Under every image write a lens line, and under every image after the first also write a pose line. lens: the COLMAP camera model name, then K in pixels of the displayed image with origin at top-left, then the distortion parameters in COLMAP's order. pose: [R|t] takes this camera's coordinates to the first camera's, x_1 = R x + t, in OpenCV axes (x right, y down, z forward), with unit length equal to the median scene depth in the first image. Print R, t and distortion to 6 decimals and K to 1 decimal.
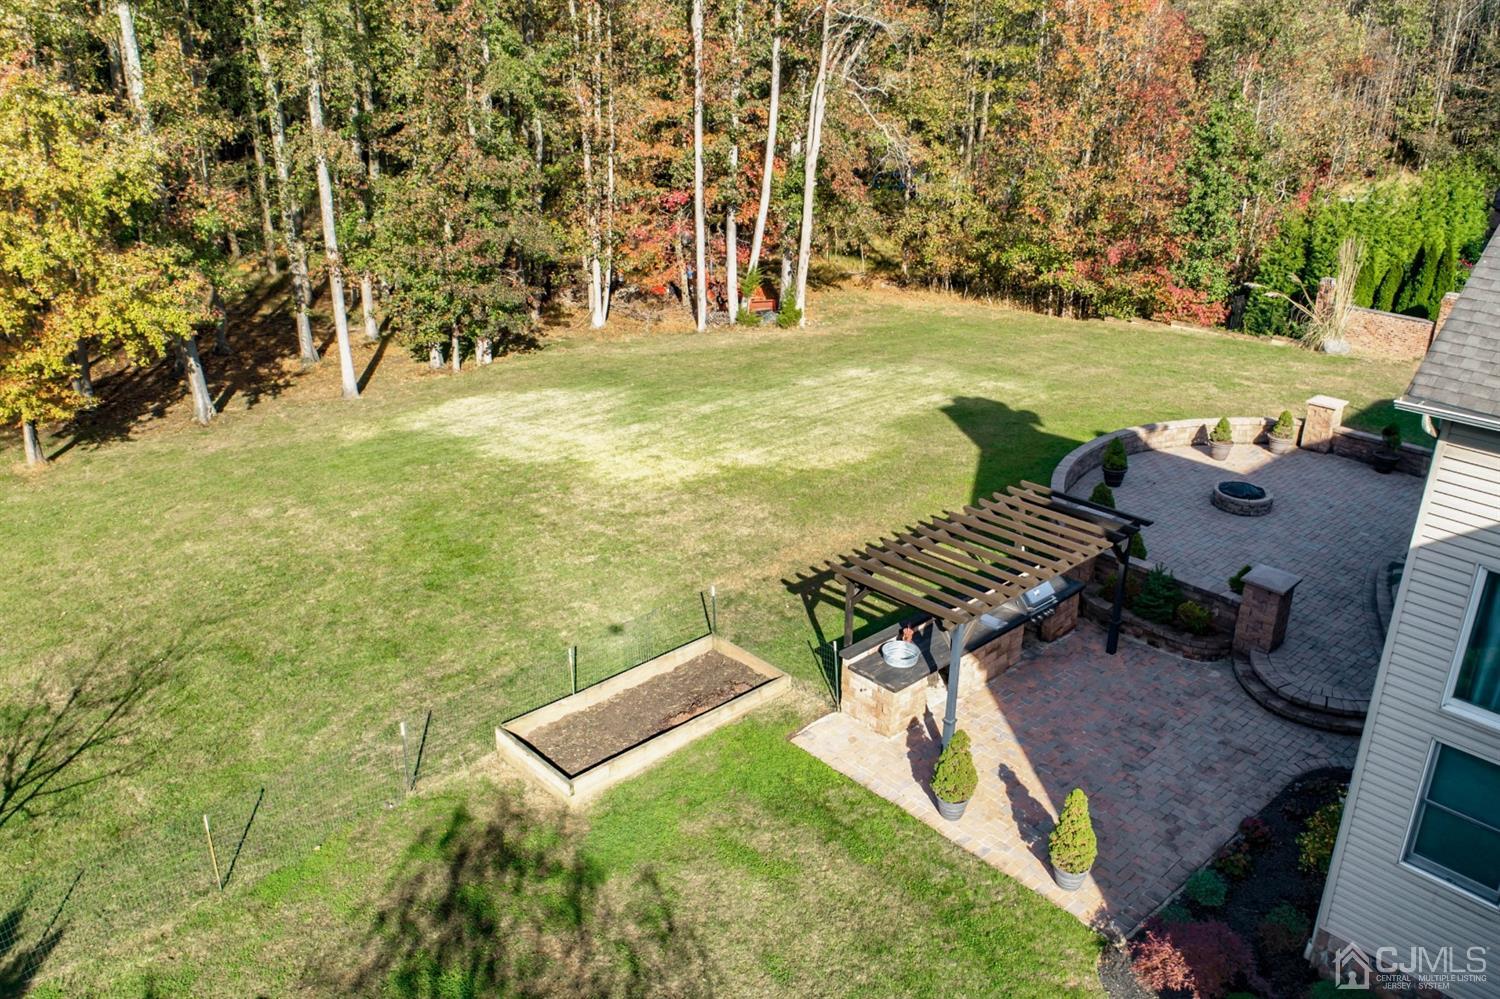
lens RADIAL K [[1201.5, 0, 751.8], [0, 1201.5, 489.6], [0, 0, 1]] dist [-0.010242, 0.002259]
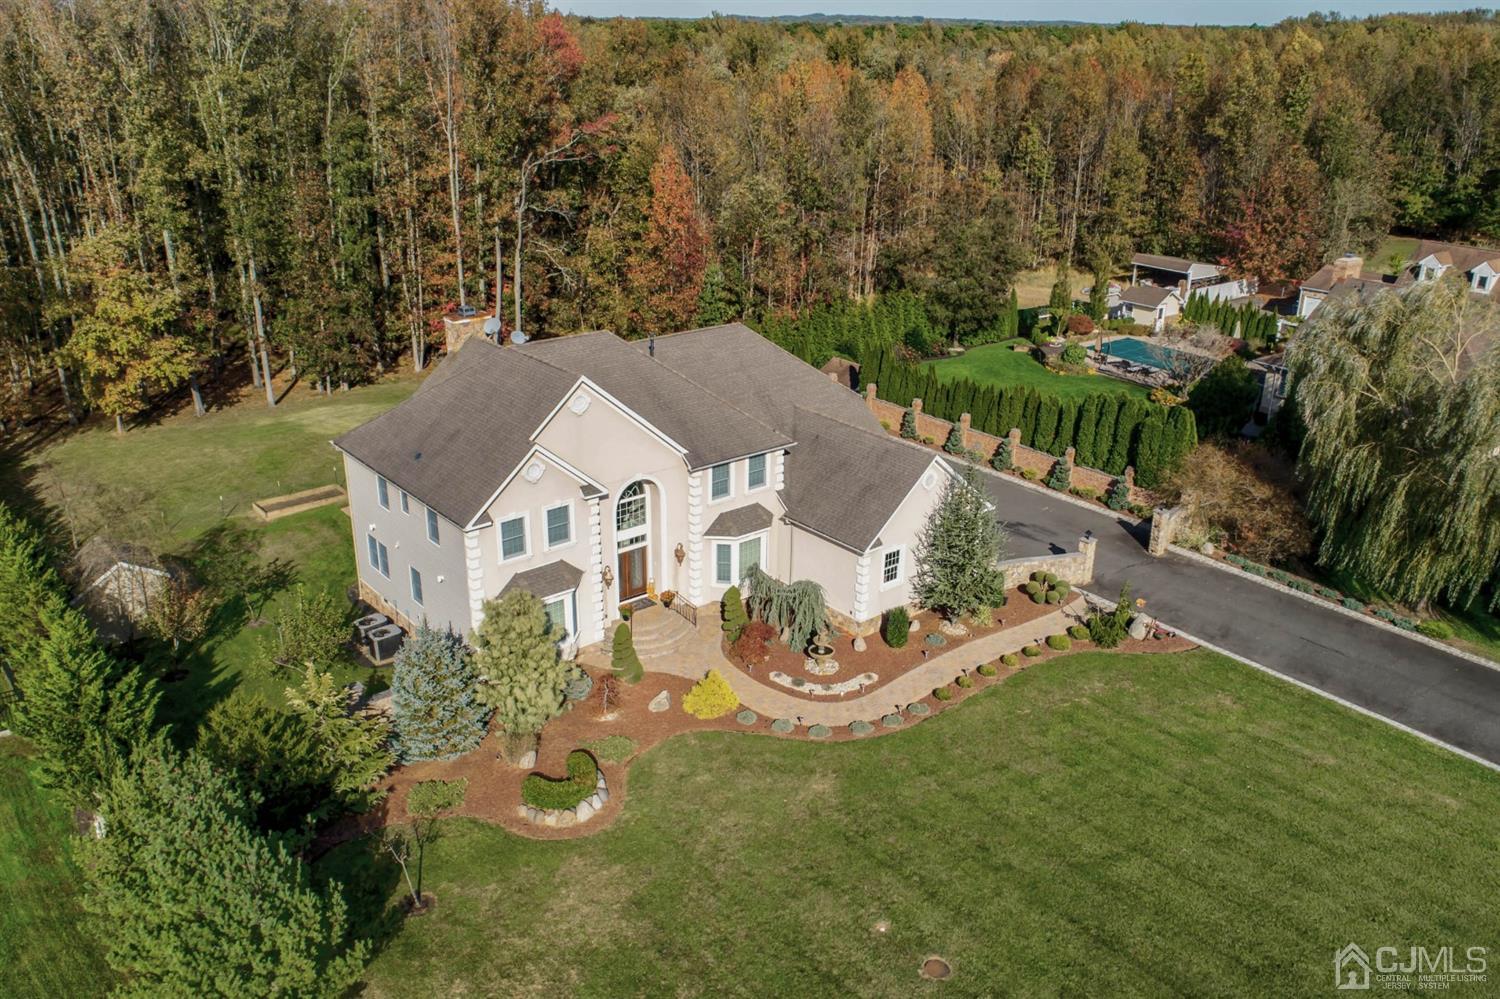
lens RADIAL K [[1201.5, 0, 752.1], [0, 1201.5, 500.8], [0, 0, 1]] dist [-0.010242, 0.002259]
pose [[0.998295, 0.022402, -0.053902, 0.713142], [-0.023065, 0.999665, -0.011714, 0.105825], [0.053621, 0.012938, 0.998478, -1.188921]]
